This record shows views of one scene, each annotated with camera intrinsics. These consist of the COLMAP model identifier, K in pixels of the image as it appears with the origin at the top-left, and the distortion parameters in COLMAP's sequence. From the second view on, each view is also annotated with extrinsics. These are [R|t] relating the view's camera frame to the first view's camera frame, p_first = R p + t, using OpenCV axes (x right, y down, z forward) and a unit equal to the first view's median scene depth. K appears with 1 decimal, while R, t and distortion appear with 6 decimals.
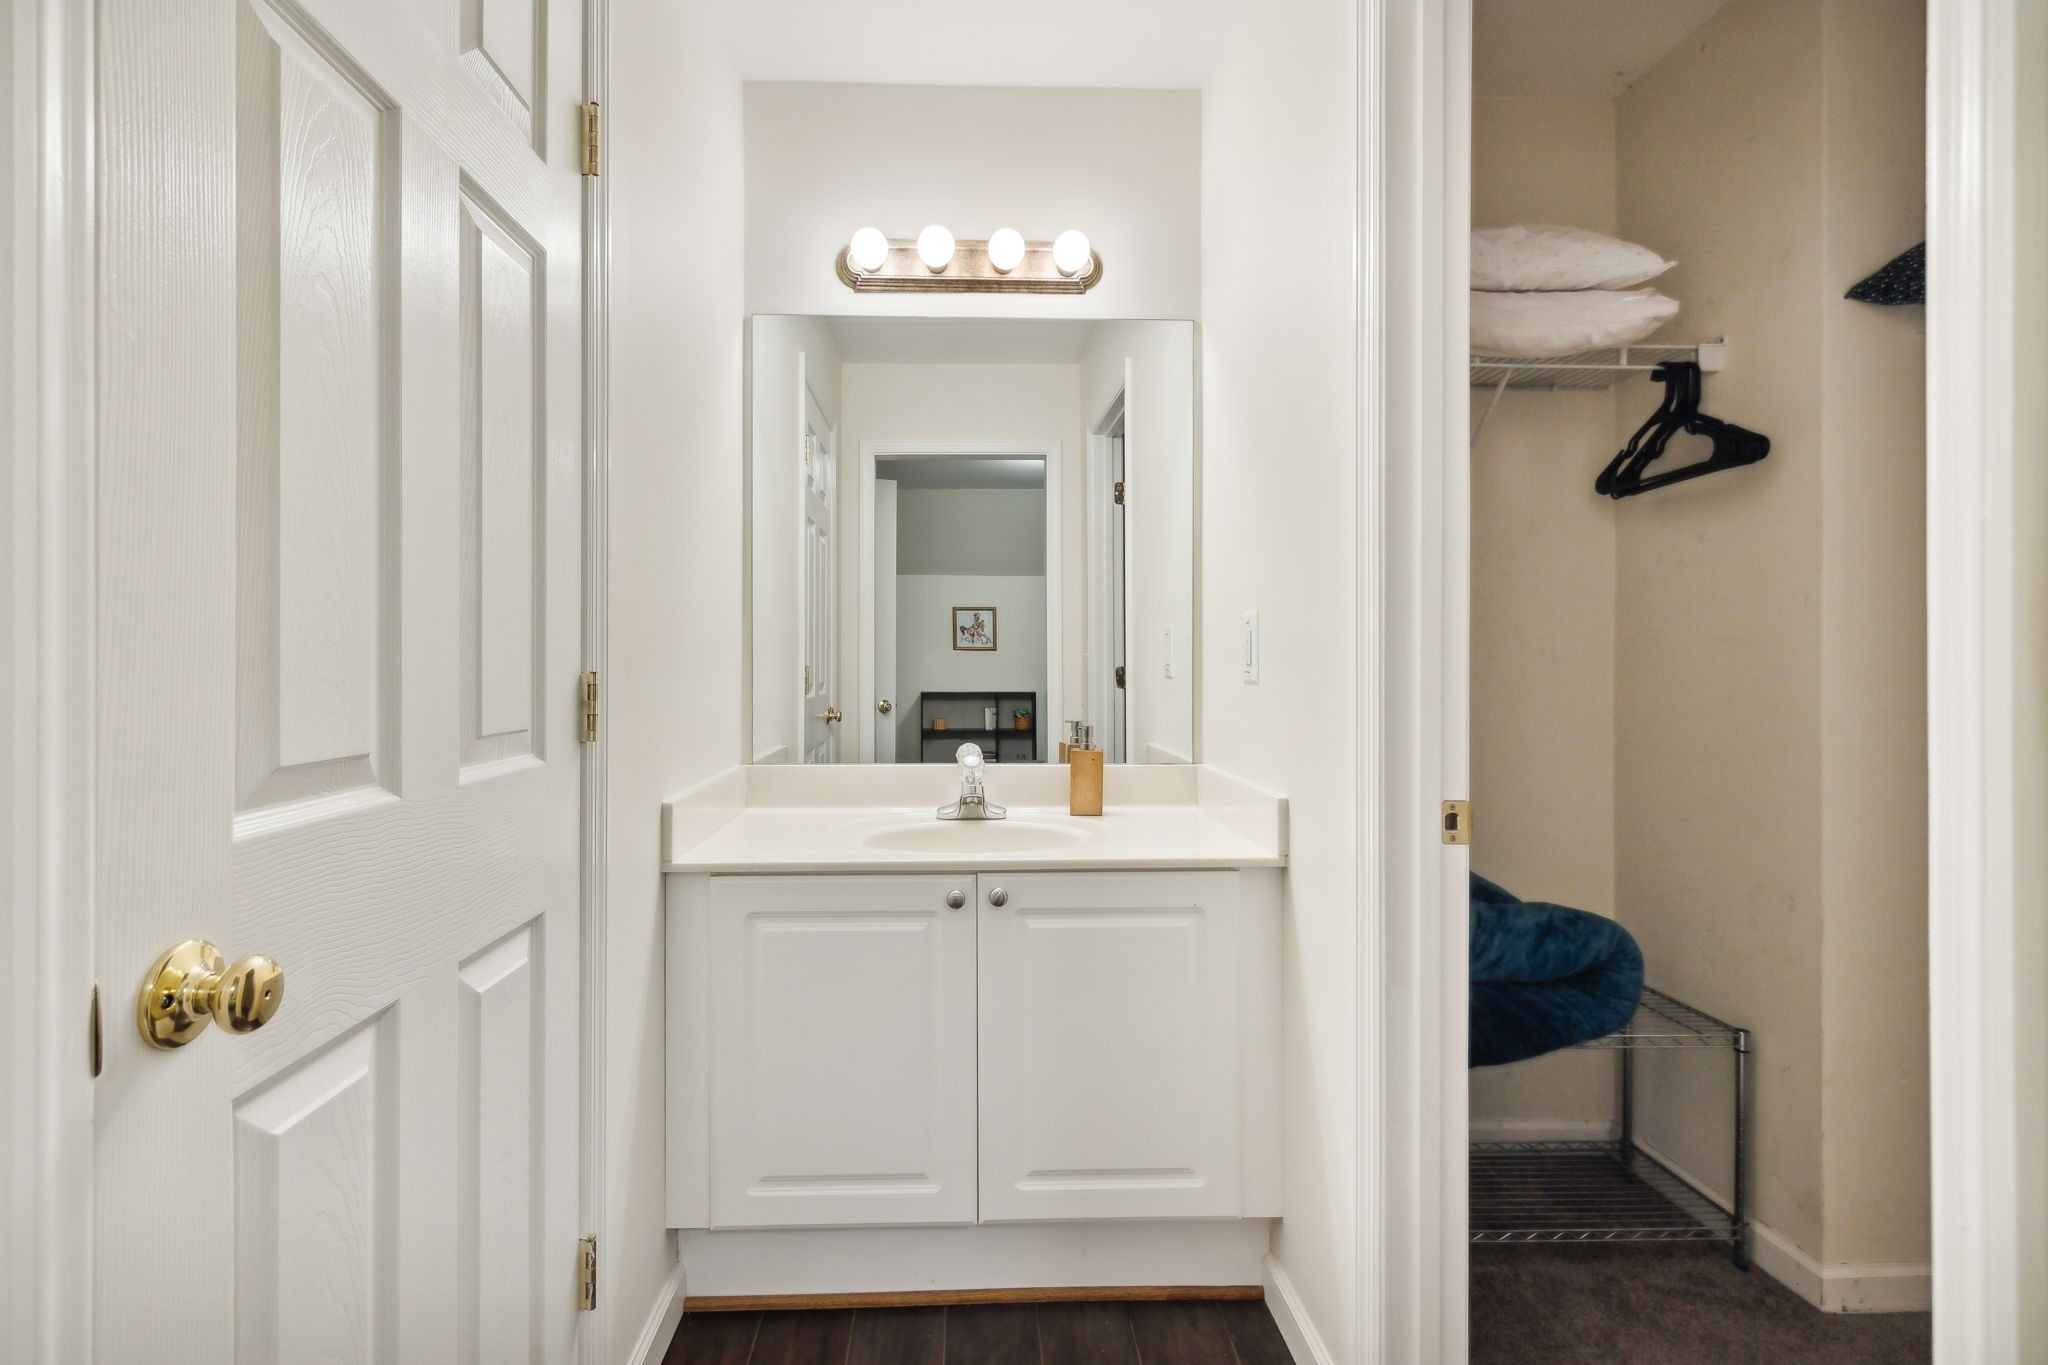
lens RADIAL K [[940.2, 0, 1028.8], [0, 940.2, 661.0], [0, 0, 1]] dist [-0.000091, 0.000899]
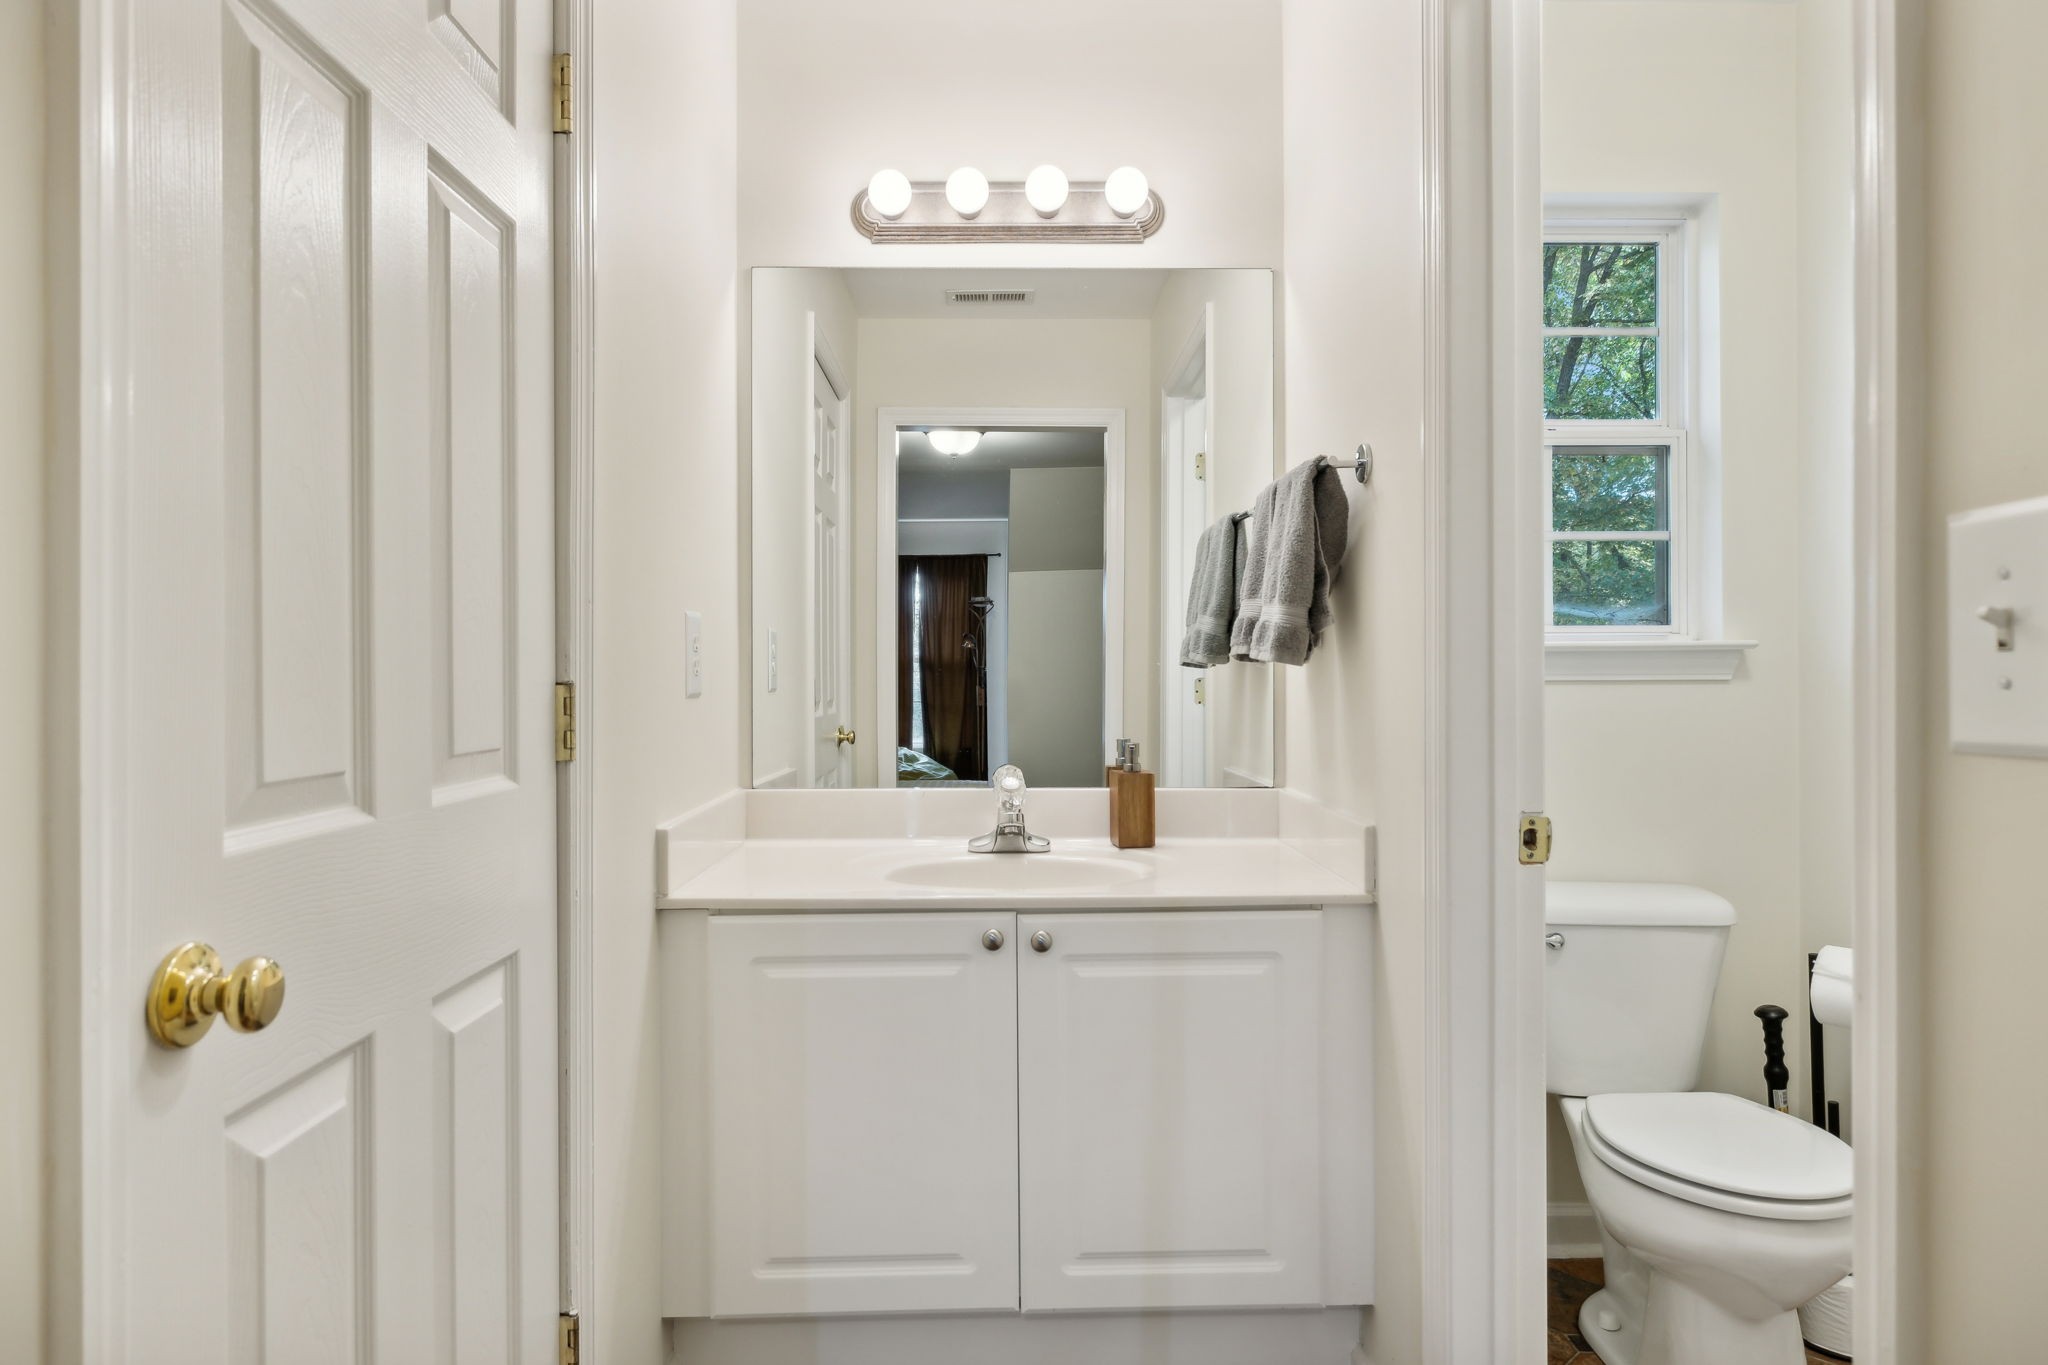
lens RADIAL K [[869.6, 0, 1023.5], [0, 869.6, 675.8], [0, 0, 1]] dist [-0.002899, -0.000206]
pose [[0.999495, -0.005506, 0.031311, -0.067633], [0.005357, 0.999974, 0.004848, 0.001285], [-0.031336, -0.004678, 0.999498, 0.183372]]
